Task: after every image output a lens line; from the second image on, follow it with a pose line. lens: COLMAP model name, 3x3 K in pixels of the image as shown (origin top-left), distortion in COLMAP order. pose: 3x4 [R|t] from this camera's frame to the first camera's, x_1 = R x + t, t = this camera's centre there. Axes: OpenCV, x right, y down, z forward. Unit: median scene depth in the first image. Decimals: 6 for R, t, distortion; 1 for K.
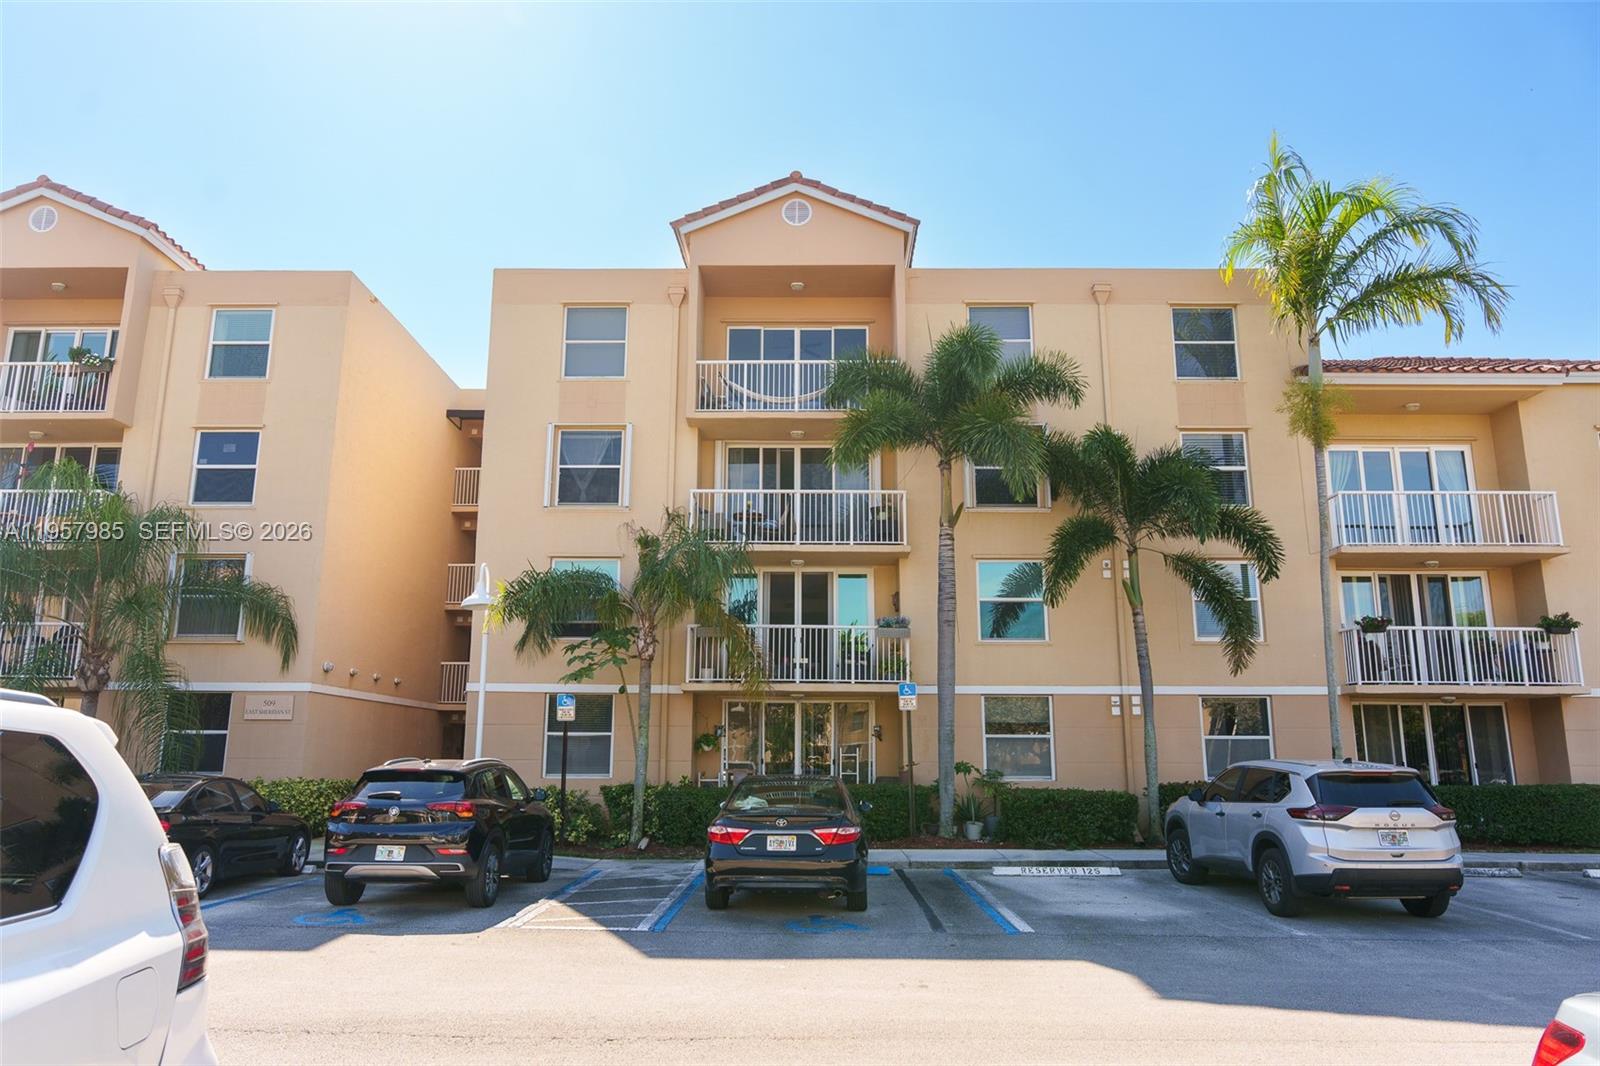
lens RADIAL K [[1085.1, 0, 788.8], [0, 1085.1, 532.4], [0, 0, 1]] dist [0.002119, -0.016198]
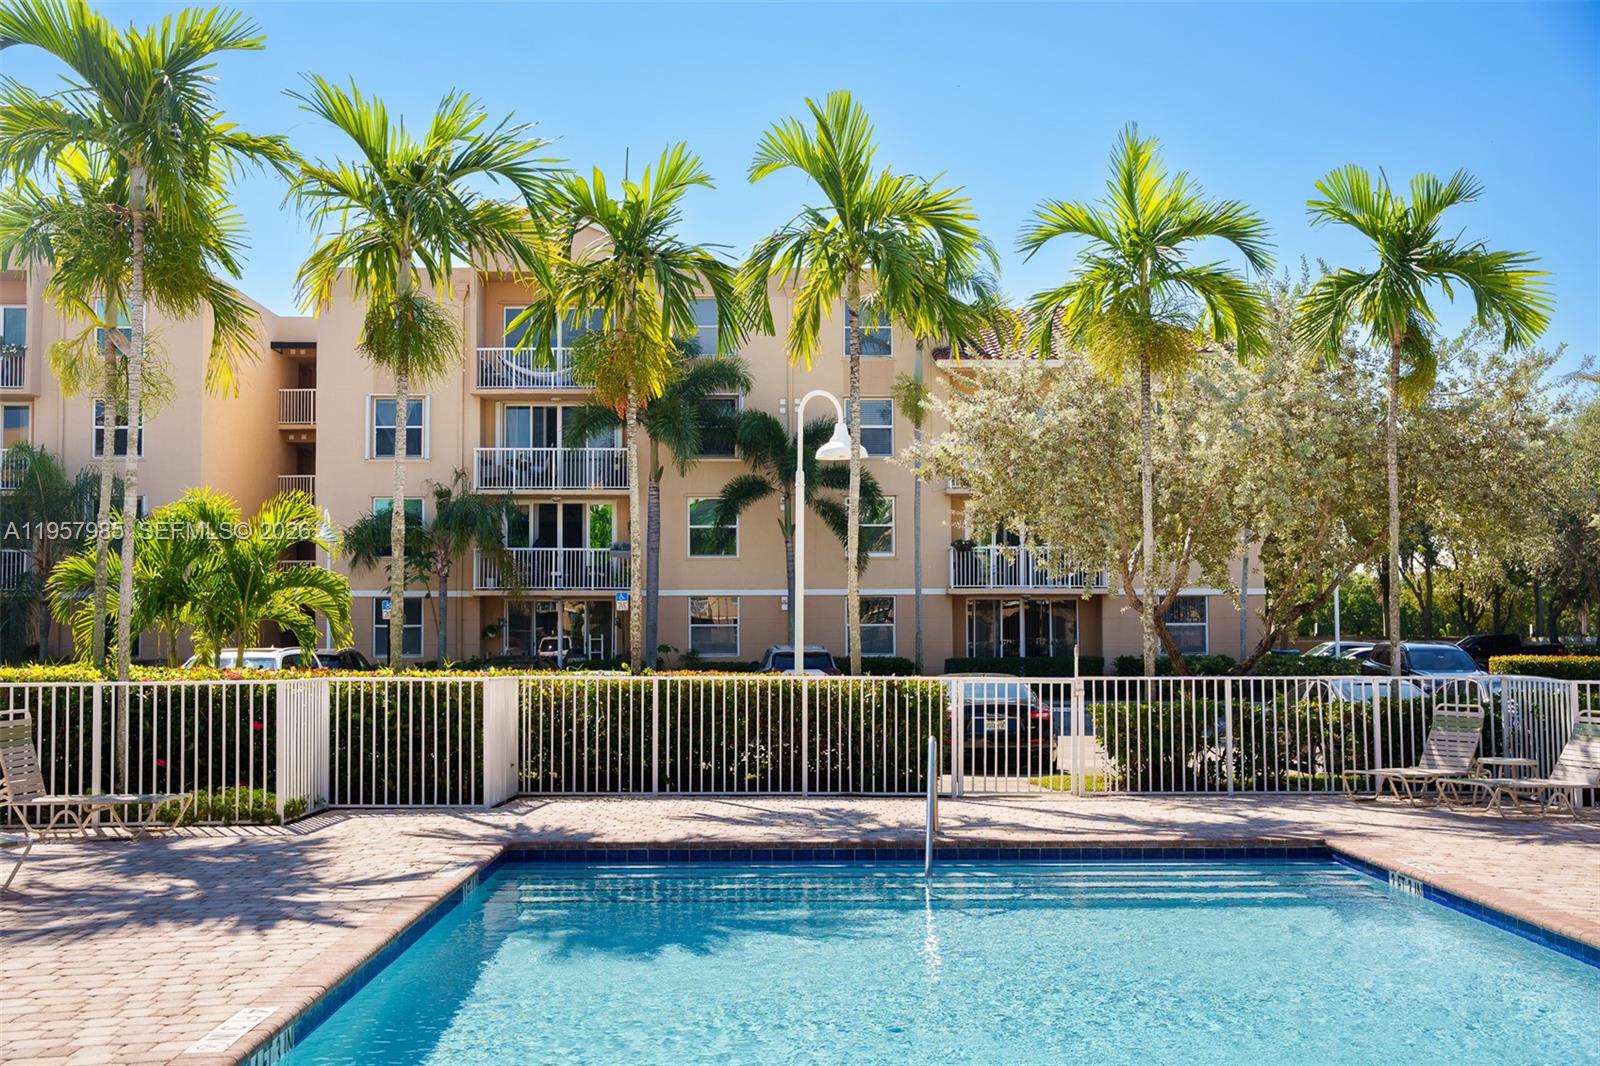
lens RADIAL K [[1935.9, 0, 800.3], [0, 1935.9, 535.1], [0, 0, 1]] dist [-0.001593, 0.000000]
pose [[0.999802, -0.008139, 0.018173, 0.277338], [0.005115, 0.987004, 0.160617, -0.325192], [-0.019245, -0.160492, 0.986849, -1.438060]]
